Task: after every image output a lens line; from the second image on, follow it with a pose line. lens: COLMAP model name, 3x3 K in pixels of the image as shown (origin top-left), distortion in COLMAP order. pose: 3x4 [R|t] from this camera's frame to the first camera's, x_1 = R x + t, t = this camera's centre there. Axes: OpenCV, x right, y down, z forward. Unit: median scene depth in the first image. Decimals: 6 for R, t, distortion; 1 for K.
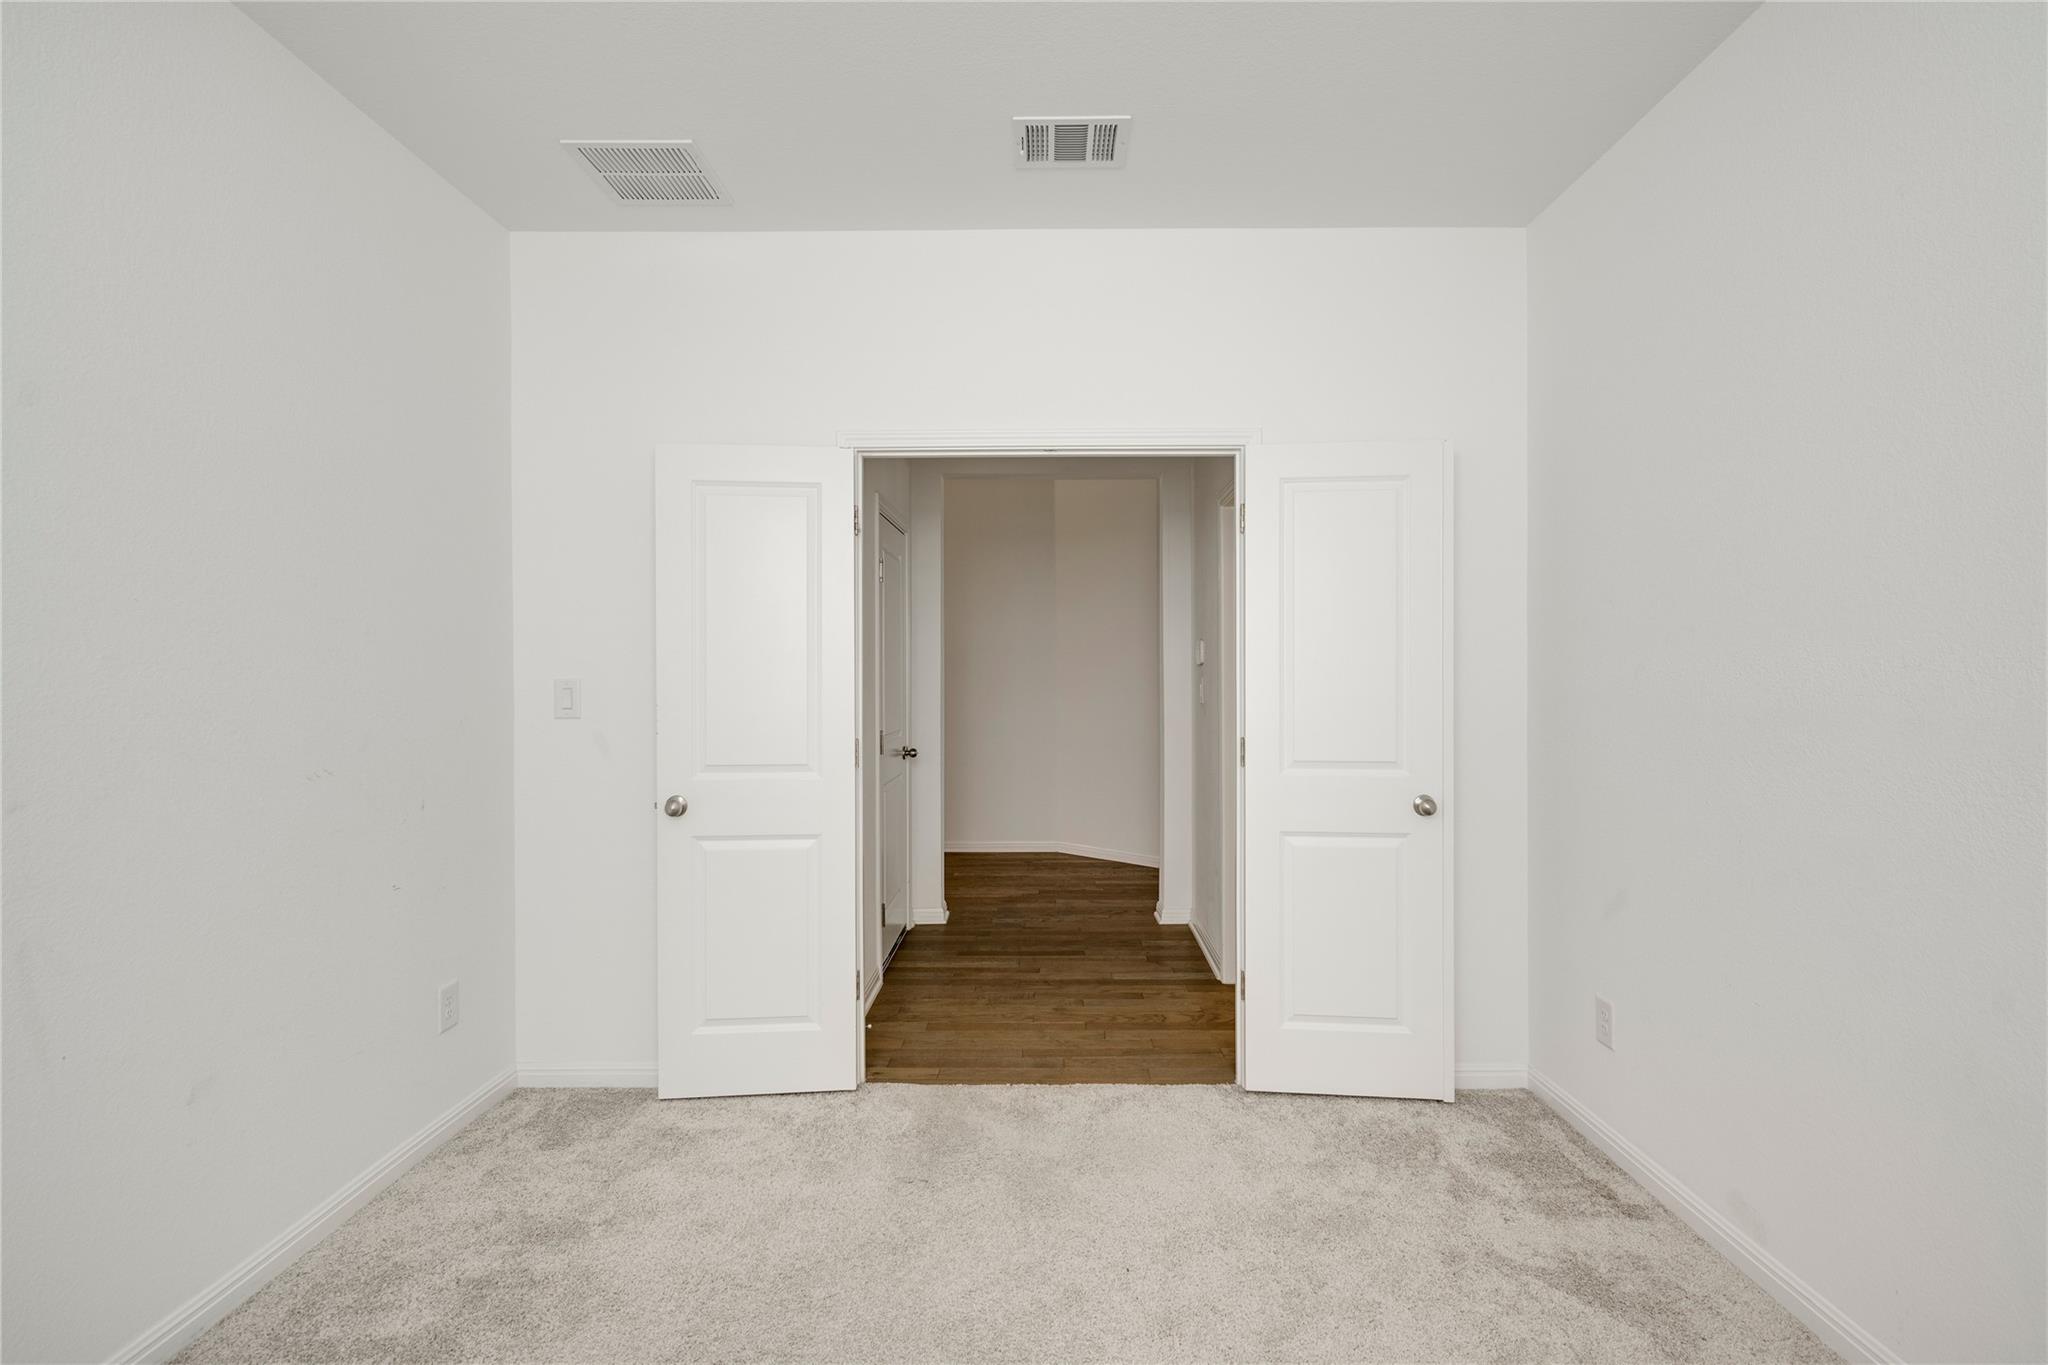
lens RADIAL K [[970.5, 0, 1046.2], [0, 970.5, 682.8], [0, 0, 1]] dist [0.000286, -0.000108]
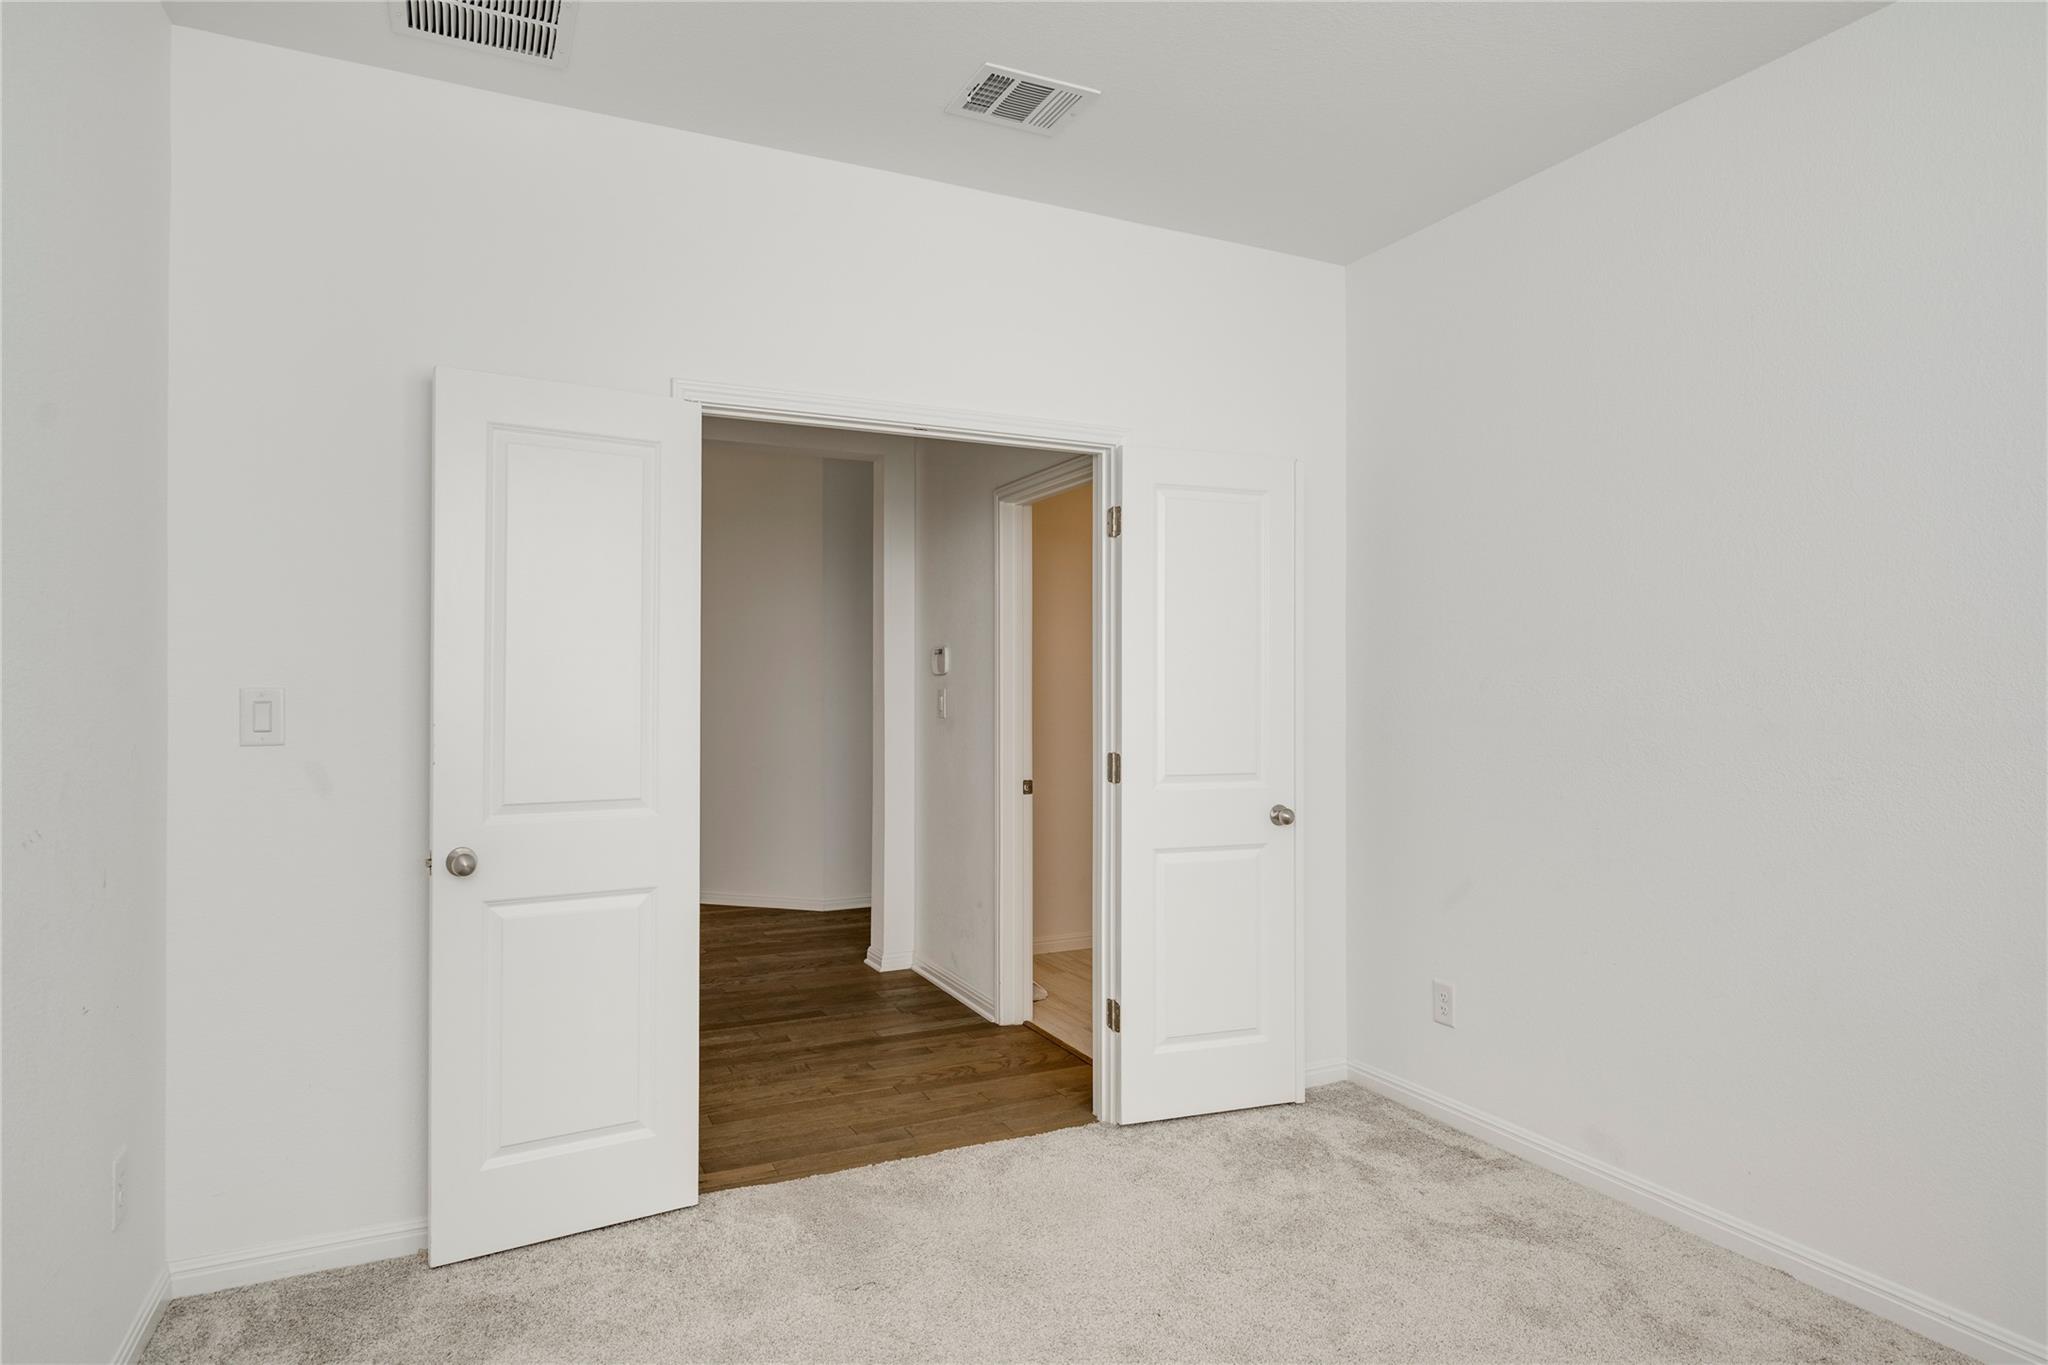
lens RADIAL K [[1140.5, 0, 1024.0], [0, 1140.5, 682.5], [0, 0, 1]] dist [-0.002027, -0.000678]
pose [[0.900279, 0.005354, 0.435281, -0.367134], [-0.000774, 0.999942, -0.010699, 0.000079], [-0.435313, 0.009295, 0.900231, 0.035651]]
